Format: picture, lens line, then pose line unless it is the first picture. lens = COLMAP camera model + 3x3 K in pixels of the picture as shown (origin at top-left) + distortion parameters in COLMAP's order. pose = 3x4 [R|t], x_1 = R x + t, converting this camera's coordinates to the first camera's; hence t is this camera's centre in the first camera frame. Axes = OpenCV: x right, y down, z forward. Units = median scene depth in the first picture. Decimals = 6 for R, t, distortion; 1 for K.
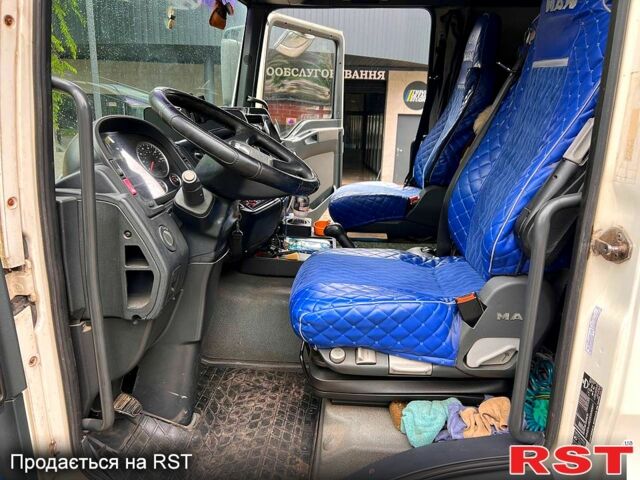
lens RADIAL K [[476.5, 0, 317.5], [0, 476.5, 238.7], [0, 0, 1]] dist [0.016086, -0.008399]
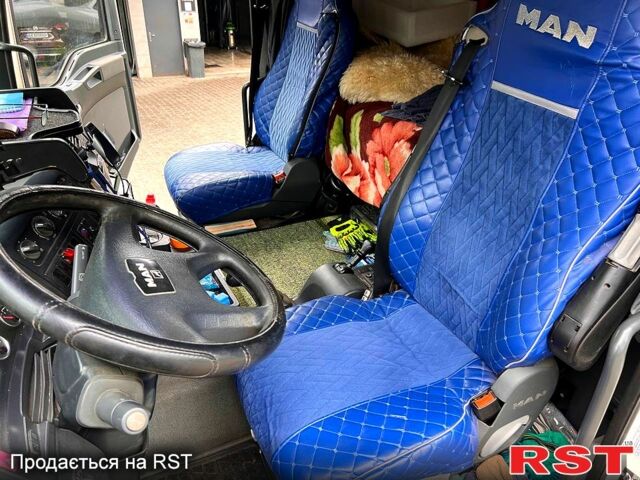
lens RADIAL K [[476.5, 0, 320.7], [0, 476.5, 238.7], [0, 0, 1]] dist [0.016086, -0.008399]
pose [[0.876597, -0.240454, 0.416845, -0.114124], [0.128148, 0.951578, 0.279425, -0.206151], [-0.463849, -0.191525, 0.864964, 0.208831]]
